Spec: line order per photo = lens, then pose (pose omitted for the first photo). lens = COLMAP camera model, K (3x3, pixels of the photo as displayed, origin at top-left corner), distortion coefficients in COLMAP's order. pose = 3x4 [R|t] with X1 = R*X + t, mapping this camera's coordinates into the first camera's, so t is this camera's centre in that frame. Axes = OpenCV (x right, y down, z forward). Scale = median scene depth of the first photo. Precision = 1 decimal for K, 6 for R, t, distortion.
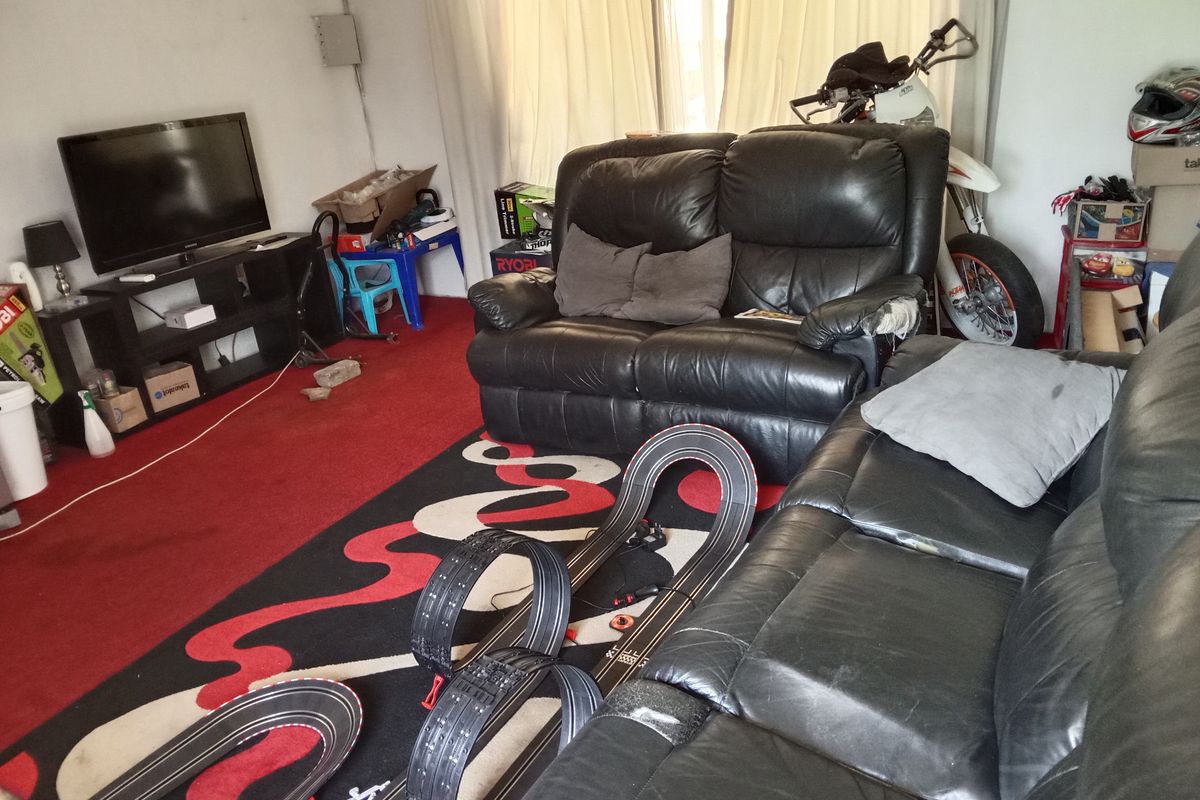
lens RADIAL K [[880.3, 0, 600.9], [0, 880.3, 408.4], [0, 0, 1]] dist [0.042125, -0.089395]
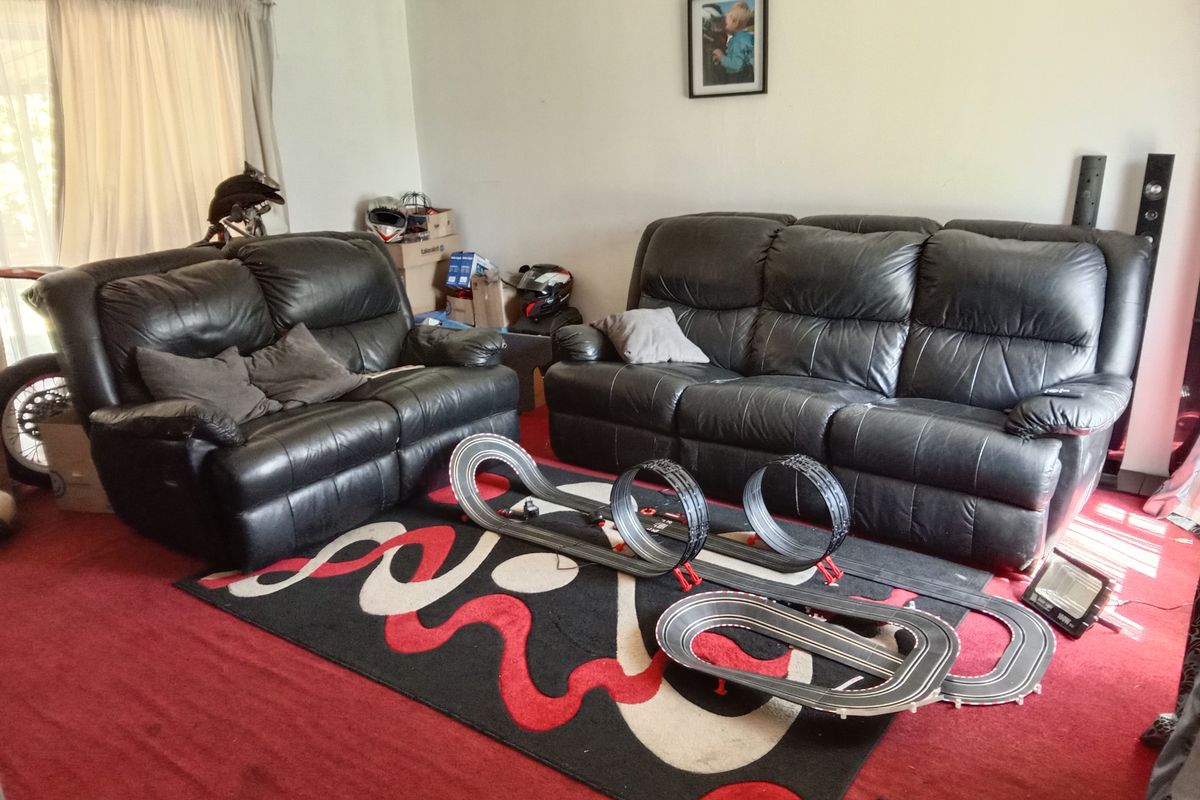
lens RADIAL K [[880.3, 0, 600.9], [0, 880.3, 408.4], [0, 0, 1]] dist [0.042125, -0.089395]
pose [[0.139102, -0.198693, 0.970140, -1.008710], [0.395802, 0.909166, 0.129454, -0.100352], [-0.907740, 0.365976, 0.205110, 0.503665]]
